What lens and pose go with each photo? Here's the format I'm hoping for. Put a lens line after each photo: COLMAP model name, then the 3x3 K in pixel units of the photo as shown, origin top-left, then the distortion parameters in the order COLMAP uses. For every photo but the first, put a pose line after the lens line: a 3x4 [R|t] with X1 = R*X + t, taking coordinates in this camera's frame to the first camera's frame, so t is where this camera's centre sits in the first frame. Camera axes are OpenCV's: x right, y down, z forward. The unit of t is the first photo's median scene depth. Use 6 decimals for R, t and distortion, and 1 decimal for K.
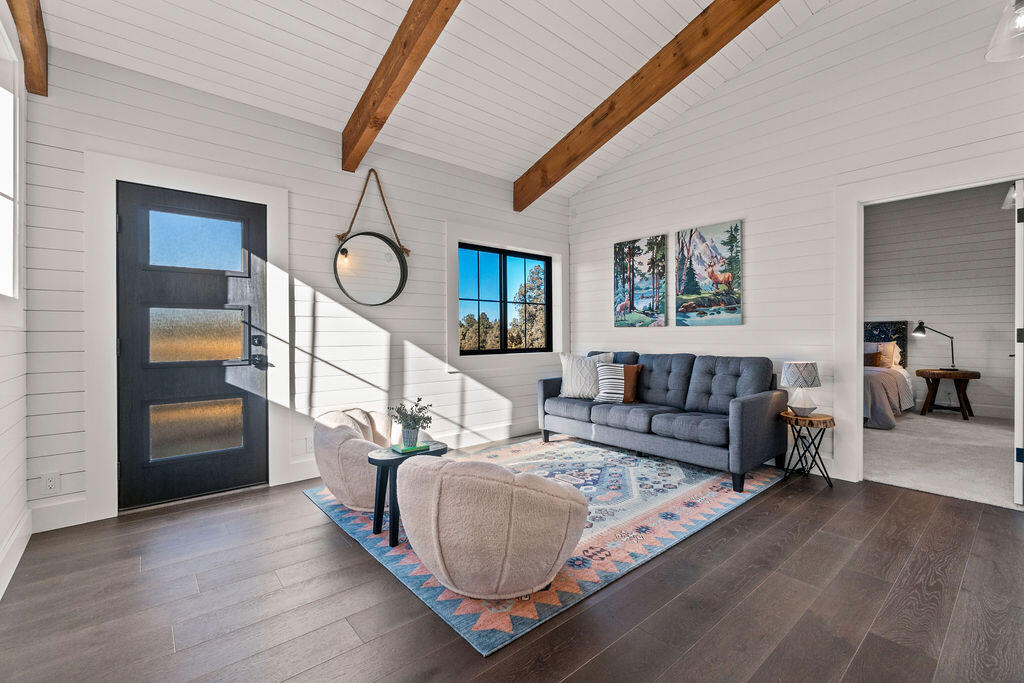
lens RADIAL K [[442.7, 0, 510.7], [0, 442.7, 352.6], [0, 0, 1]] dist [-0.000128, 0.000016]
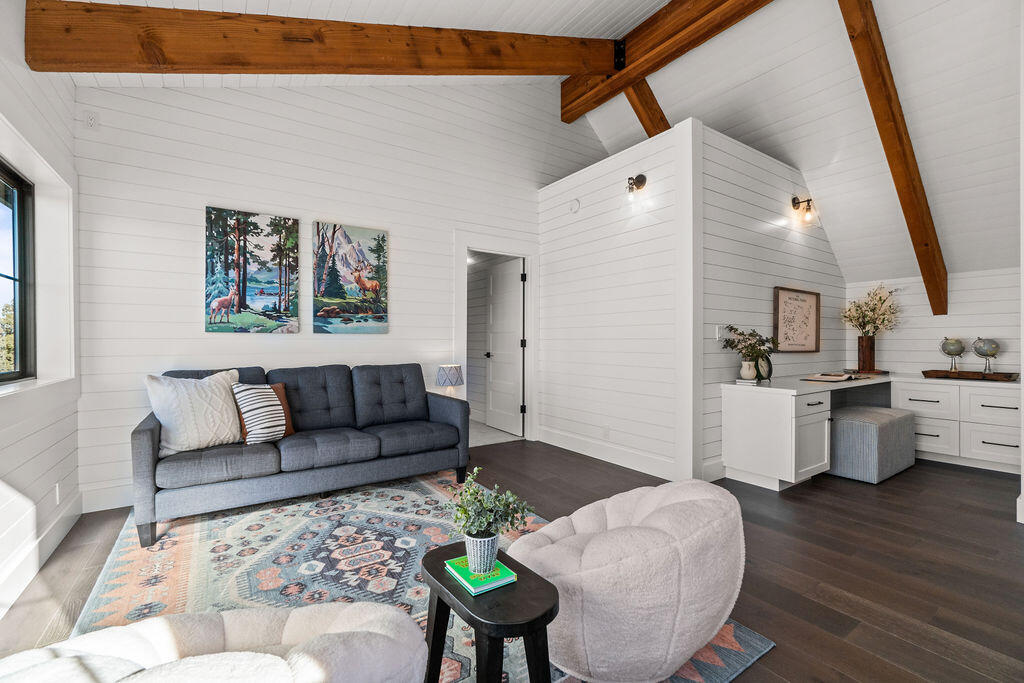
lens RADIAL K [[442.7, 0, 510.7], [0, 442.7, 352.6], [0, 0, 1]] dist [-0.000128, 0.000016]
pose [[0.115166, -0.019214, 0.993160, -0.432383], [0.044408, 0.998913, 0.014176, -0.018787], [-0.992353, 0.042472, 0.115894, 0.551644]]
